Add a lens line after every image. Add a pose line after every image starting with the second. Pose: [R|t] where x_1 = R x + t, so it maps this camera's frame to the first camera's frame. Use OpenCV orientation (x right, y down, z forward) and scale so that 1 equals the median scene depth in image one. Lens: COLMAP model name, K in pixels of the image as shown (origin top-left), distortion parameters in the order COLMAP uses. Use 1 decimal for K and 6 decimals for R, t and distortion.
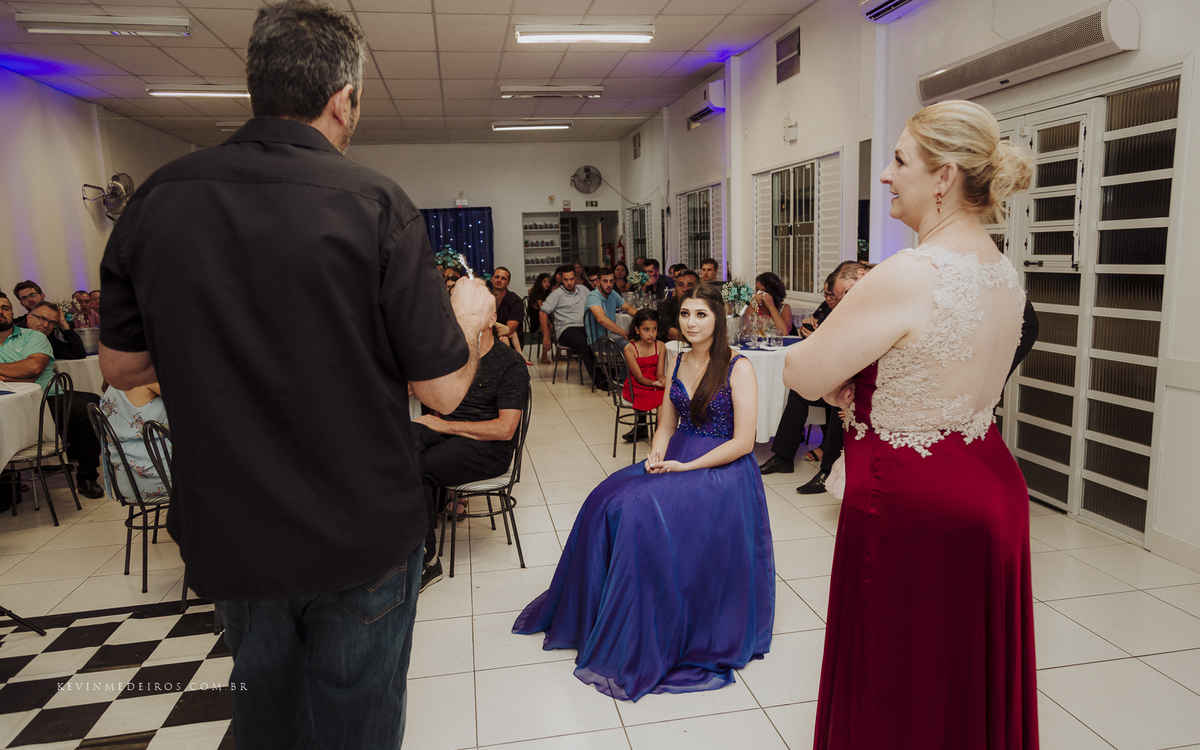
lens RADIAL K [[826.0, 0, 598.8], [0, 826.0, 366.9], [0, 0, 1]] dist [0.020854, 0.003715]
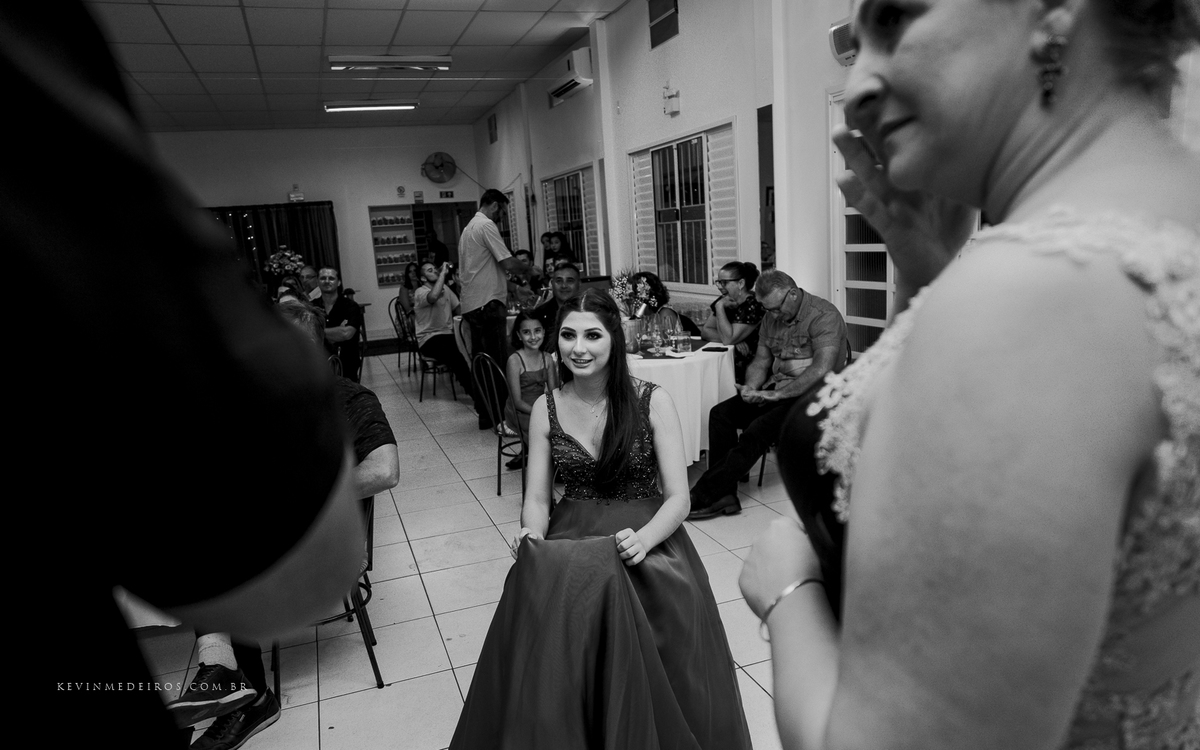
lens RADIAL K [[826.0, 0, 612.1], [0, 826.0, 394.8], [0, 0, 1]] dist [0.020854, 0.003715]
pose [[0.982585, -0.068484, 0.172731, -0.004589], [0.061229, 0.997017, 0.046992, -0.017129], [-0.175434, -0.035597, 0.983847, 0.121687]]
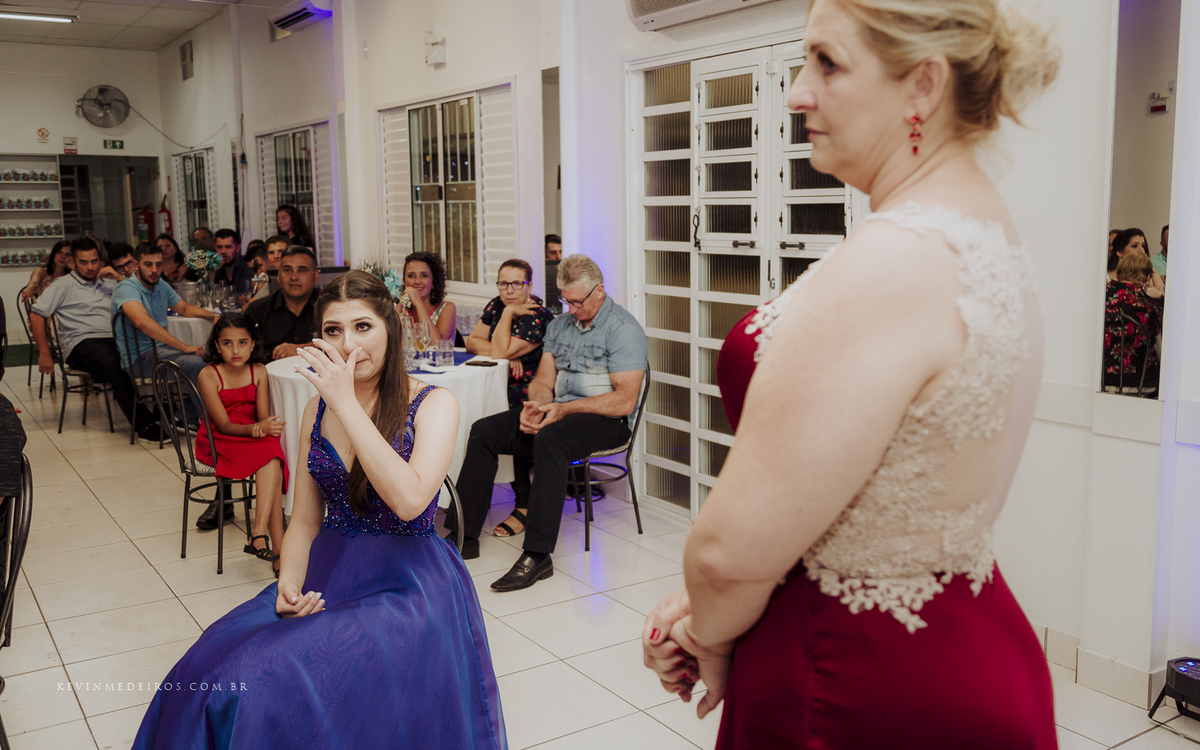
lens RADIAL K [[1106.6, 0, 599.4], [0, 1106.6, 343.4], [0, 0, 1]] dist [0.069905, 0.000000]
pose [[0.920987, -0.028341, 0.388562, -0.010080], [0.040215, 0.998939, -0.022459, -0.012459], [-0.387513, 0.036310, 0.921149, 0.091383]]
